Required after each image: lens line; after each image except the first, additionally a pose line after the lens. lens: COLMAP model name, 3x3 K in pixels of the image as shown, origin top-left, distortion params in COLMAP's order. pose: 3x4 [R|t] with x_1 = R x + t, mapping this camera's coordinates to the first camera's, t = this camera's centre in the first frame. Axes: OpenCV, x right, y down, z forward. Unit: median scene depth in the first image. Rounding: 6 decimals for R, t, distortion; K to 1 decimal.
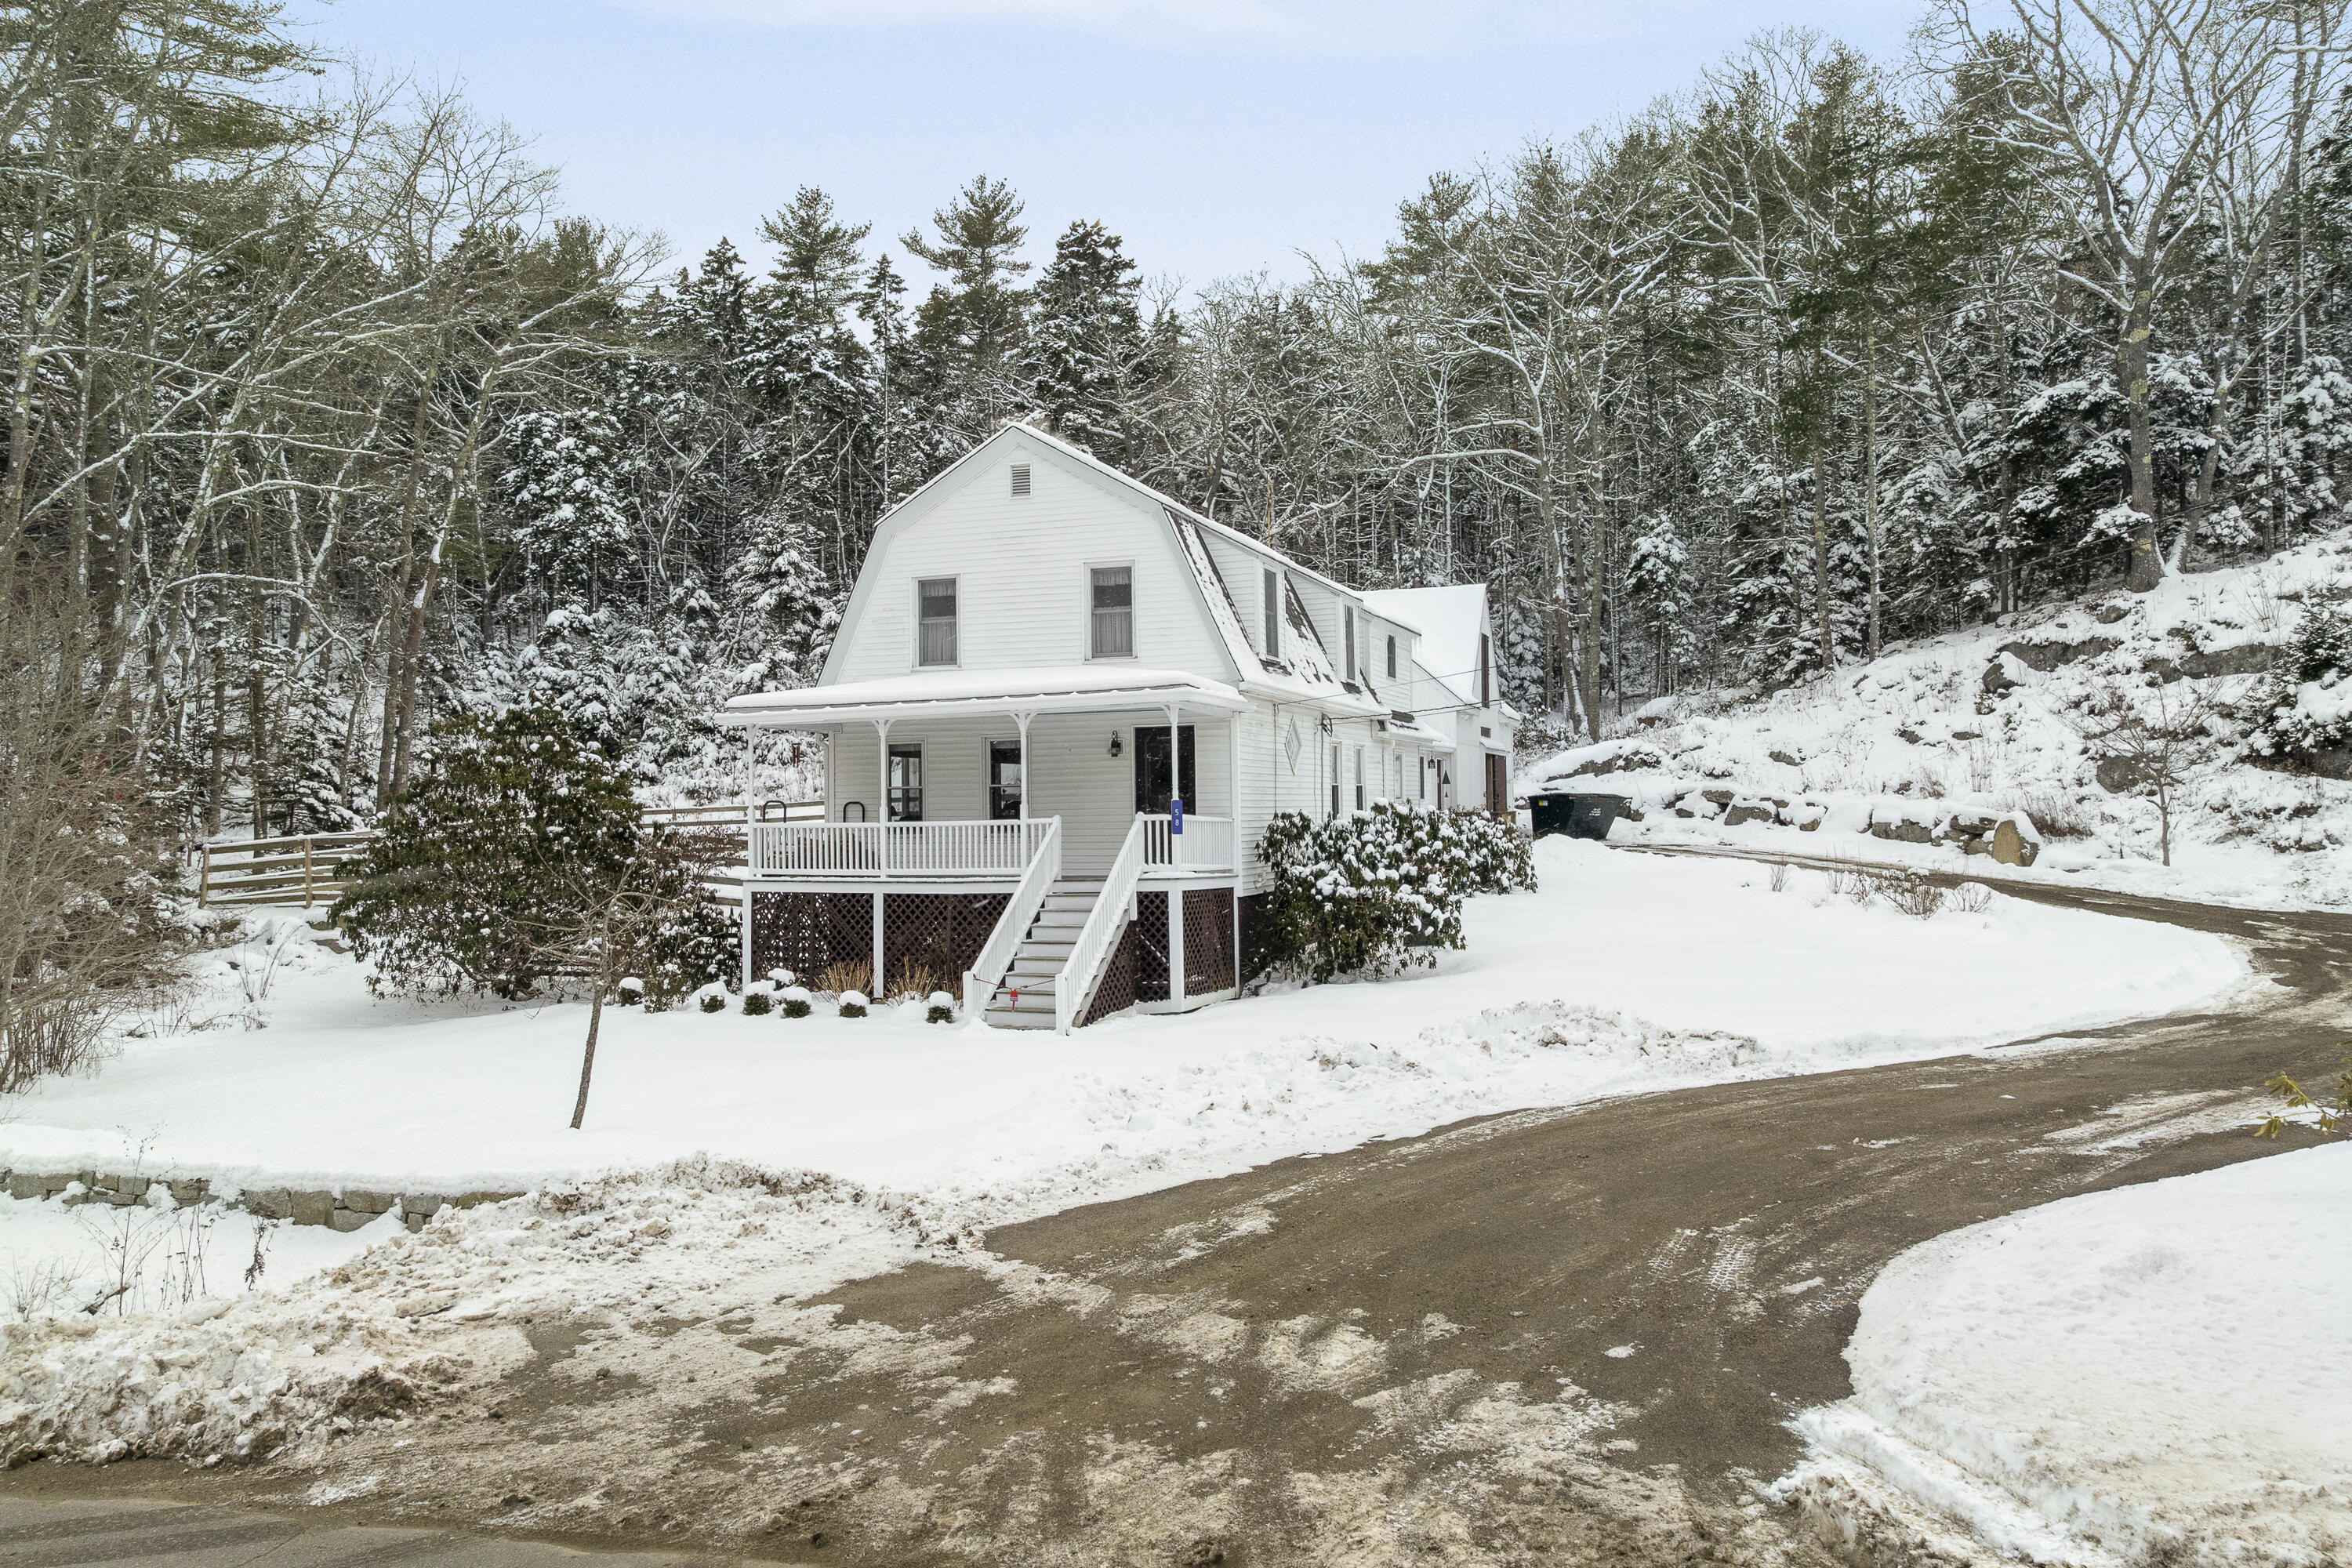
lens RADIAL K [[1637.9, 0, 1176.0], [0, 1637.9, 784.0], [0, 0, 1]] dist [0.002344, -0.000521]
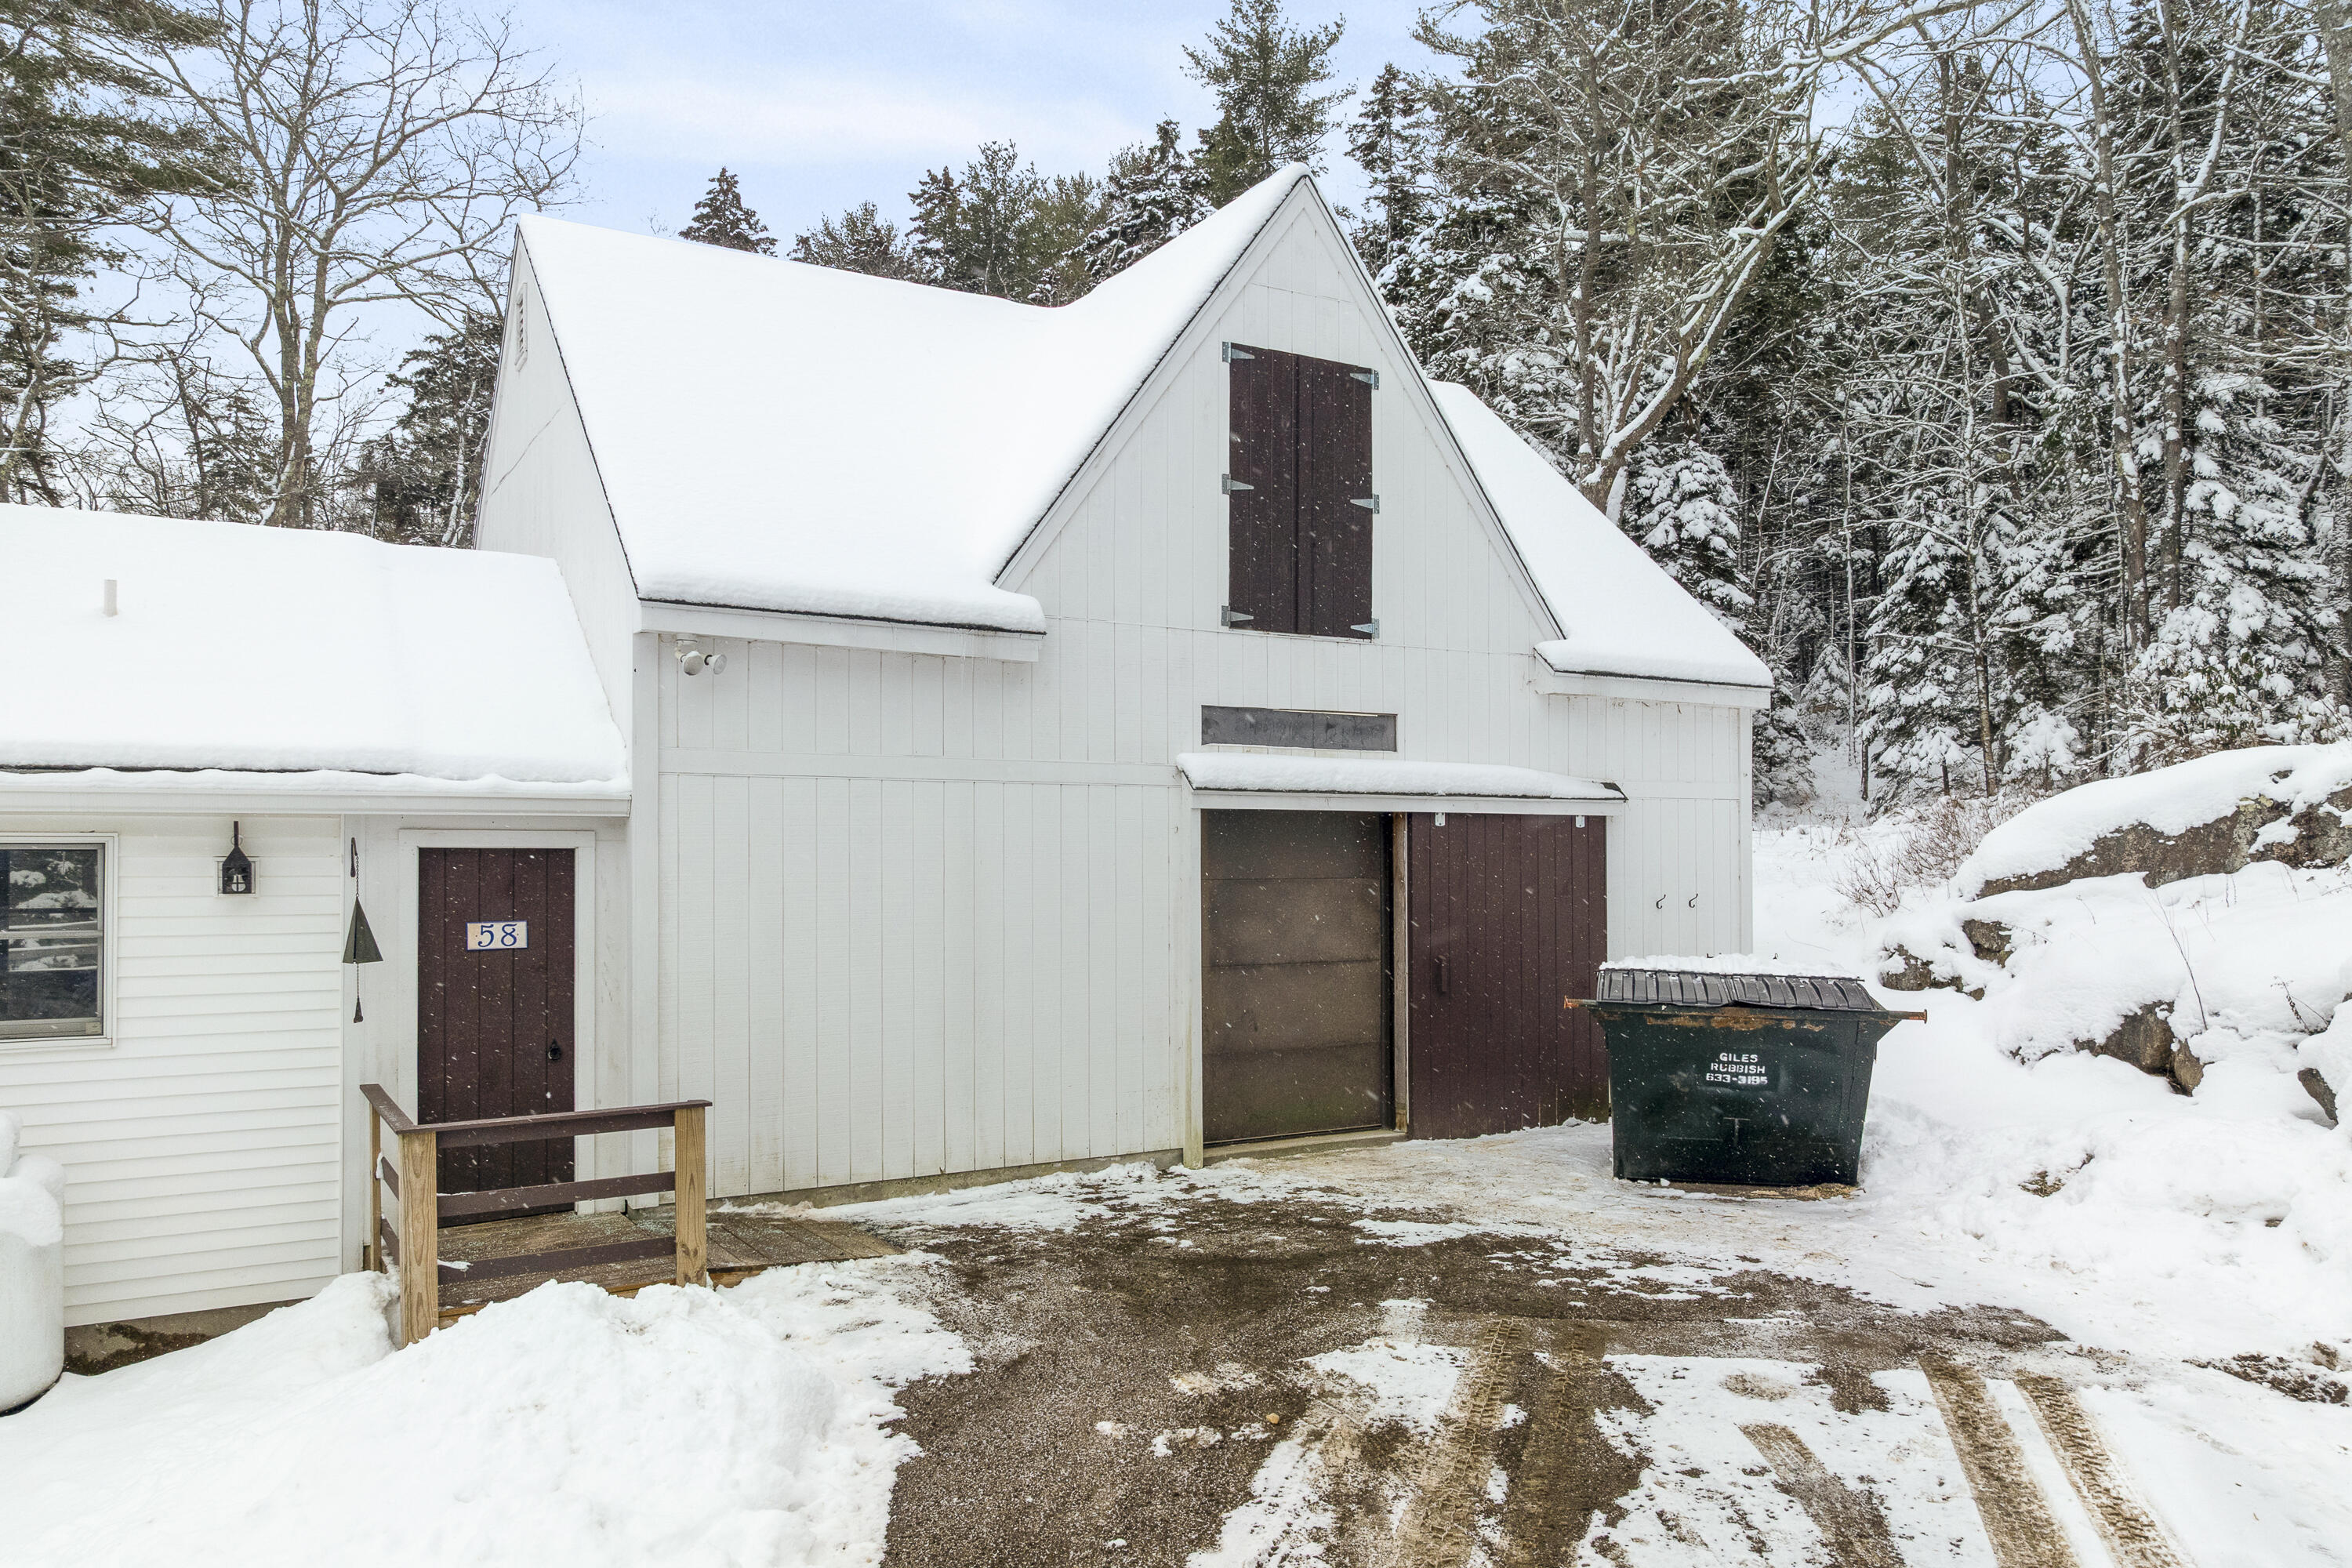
lens RADIAL K [[1621.3, 0, 1180.2], [0, 1621.3, 846.6], [0, 0, 1]] dist [0.036625, -0.064268]
pose [[0.780620, 0.008698, -0.624945, 0.344962], [-0.000108, 0.999905, 0.013782, -0.016680], [0.625005, -0.010691, 0.780547, 0.801385]]
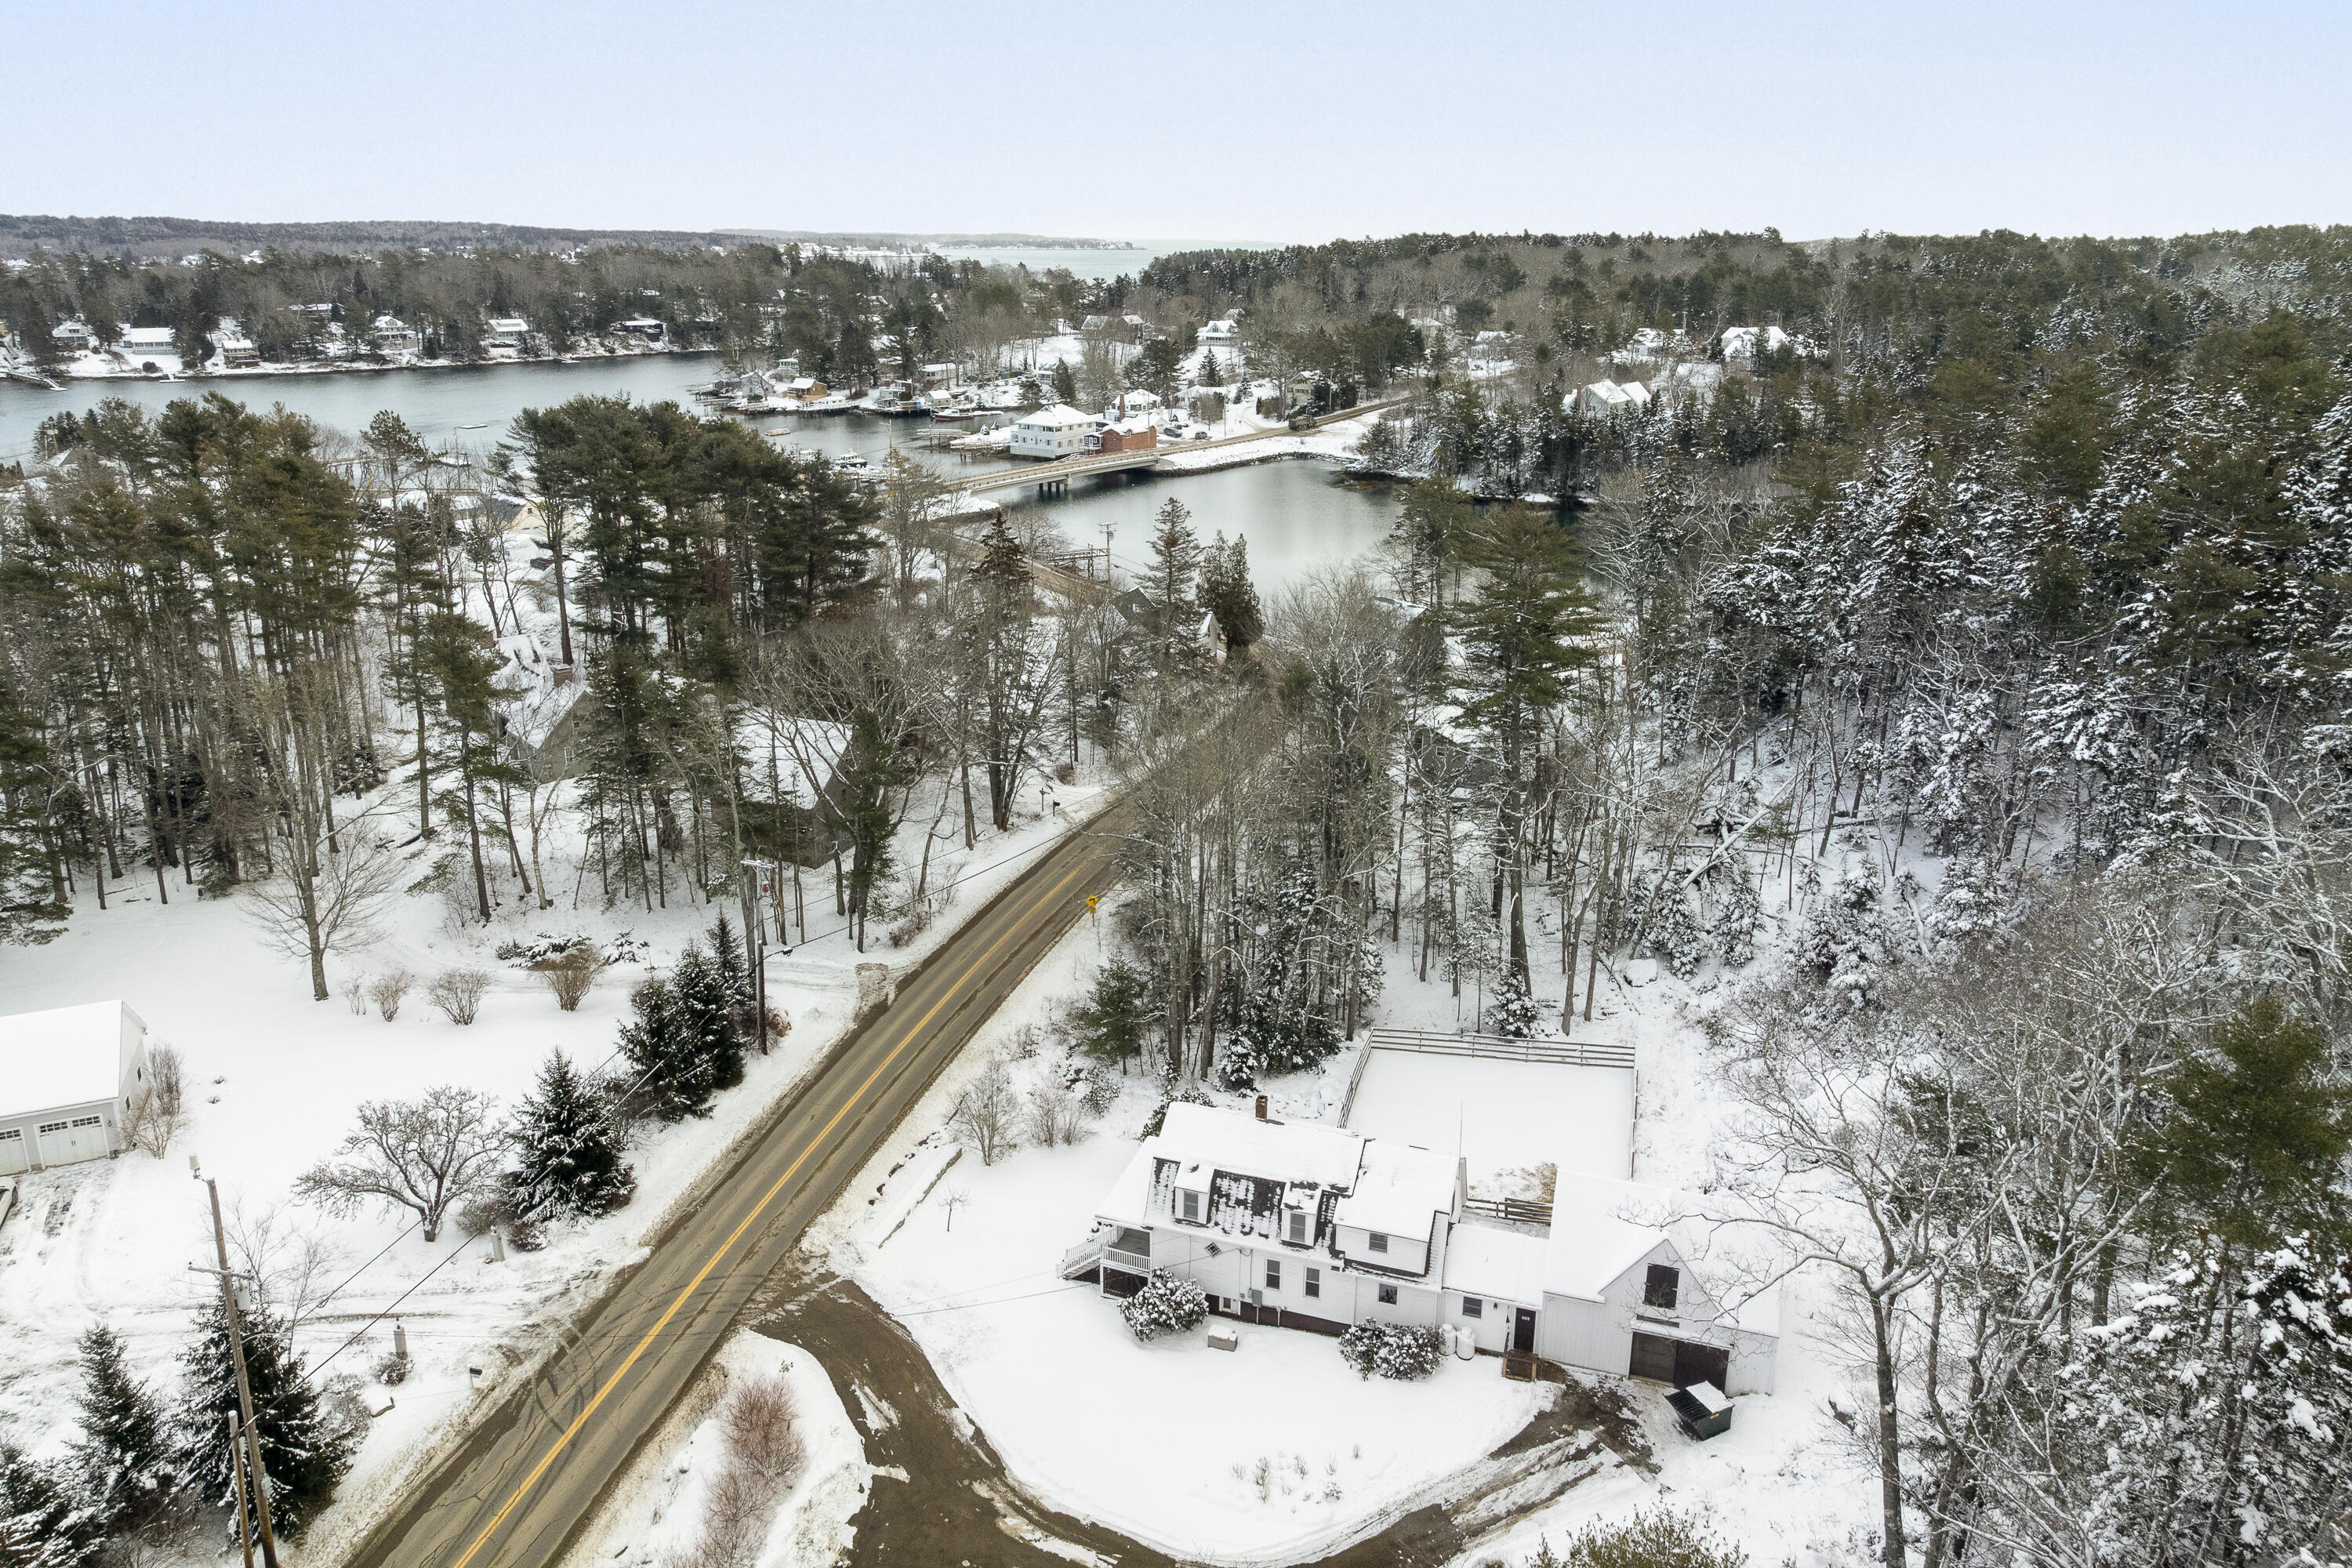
lens RADIAL K [[1637.9, 0, 1176.0], [0, 1637.9, 784.0], [0, 0, 1]] dist [0.002344, -0.000521]
pose [[0.038659, 0.327030, -0.944223, 1.463028], [0.006202, 0.944833, 0.327495, -1.016194], [0.999233, -0.018516, 0.034498, 0.526426]]
